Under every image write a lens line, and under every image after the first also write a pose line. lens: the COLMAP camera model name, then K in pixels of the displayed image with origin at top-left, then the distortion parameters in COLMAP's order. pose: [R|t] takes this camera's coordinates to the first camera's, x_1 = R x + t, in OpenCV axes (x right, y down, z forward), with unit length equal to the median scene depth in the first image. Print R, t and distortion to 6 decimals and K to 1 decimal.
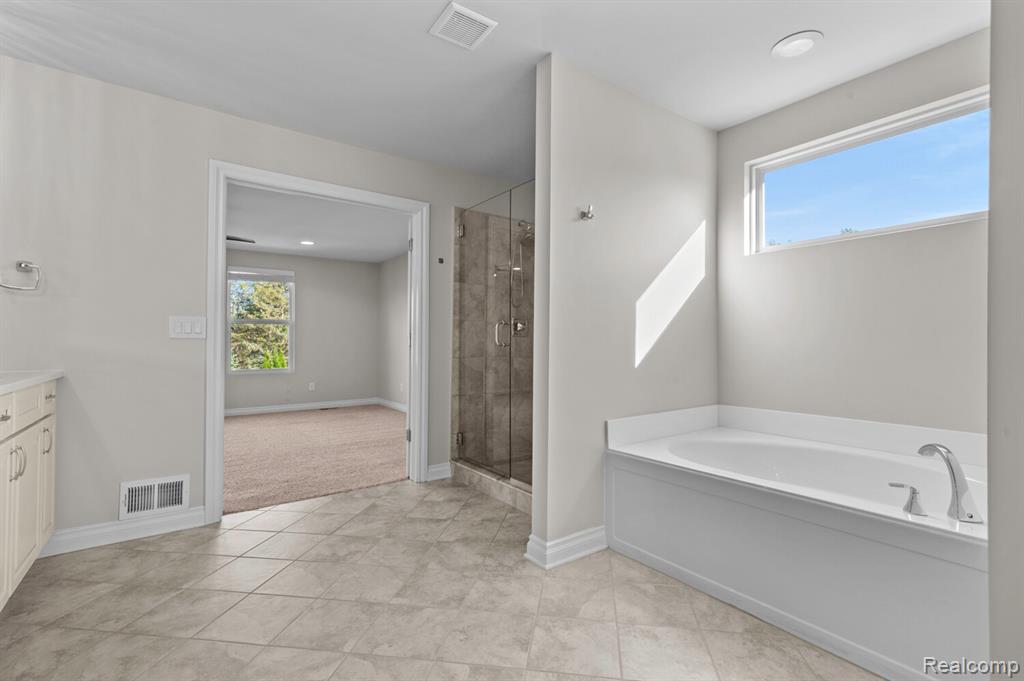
lens RADIAL K [[476.1, 0, 511.2], [0, 476.1, 340.3], [0, 0, 1]] dist [0.013081, -0.000473]
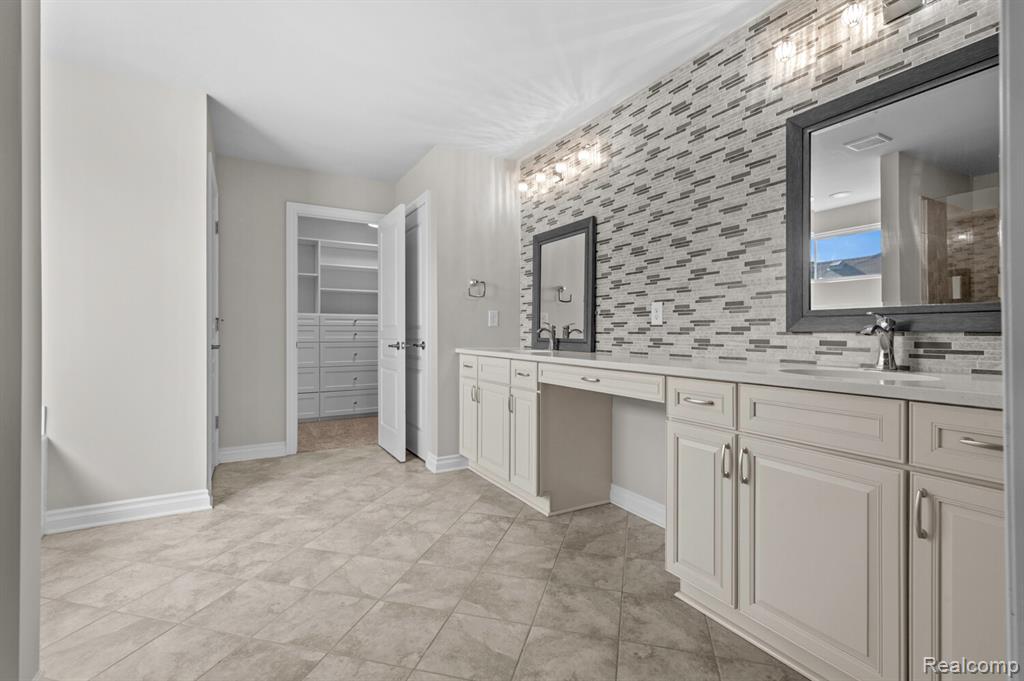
lens RADIAL K [[476.1, 0, 535.5], [0, 476.1, 336.3], [0, 0, 1]] dist [0.013081, -0.000473]
pose [[-0.998417, -0.004853, 0.056042, -0.715732], [-0.004928, 0.999987, -0.001200, 0.012504], [-0.056036, -0.001474, -0.998428, 1.967788]]
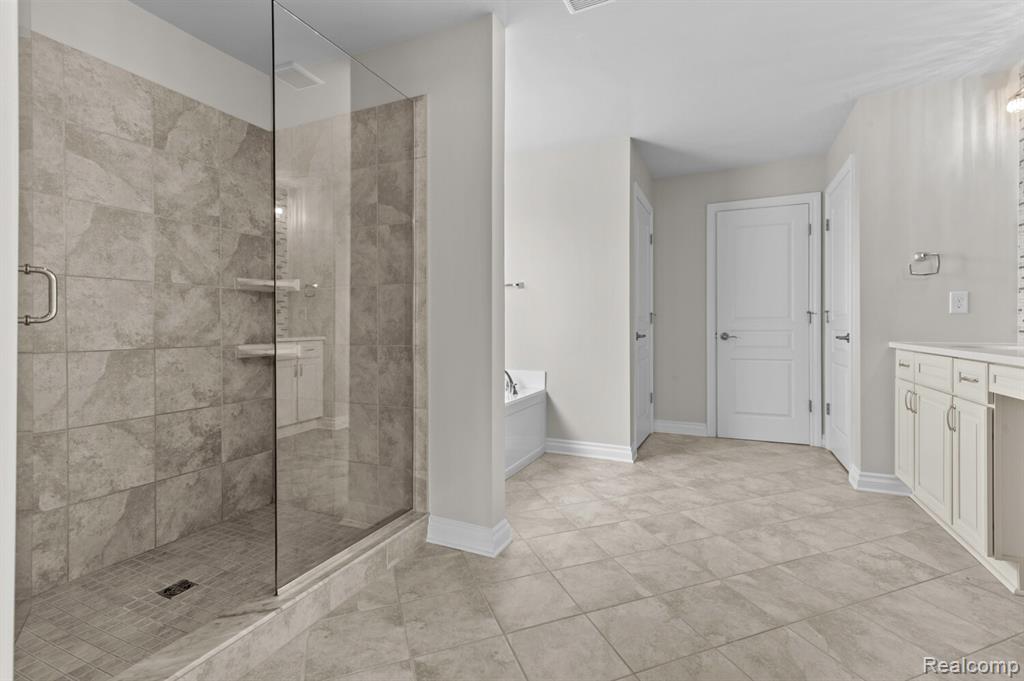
lens RADIAL K [[476.1, 0, 514.6], [0, 476.1, 331.1], [0, 0, 1]] dist [0.013081, -0.000473]
pose [[-0.510739, -0.008252, 0.859696, -1.021439], [-0.003073, 0.999965, 0.007773, 0.017384], [-0.859730, 0.001328, -0.510746, 1.893657]]
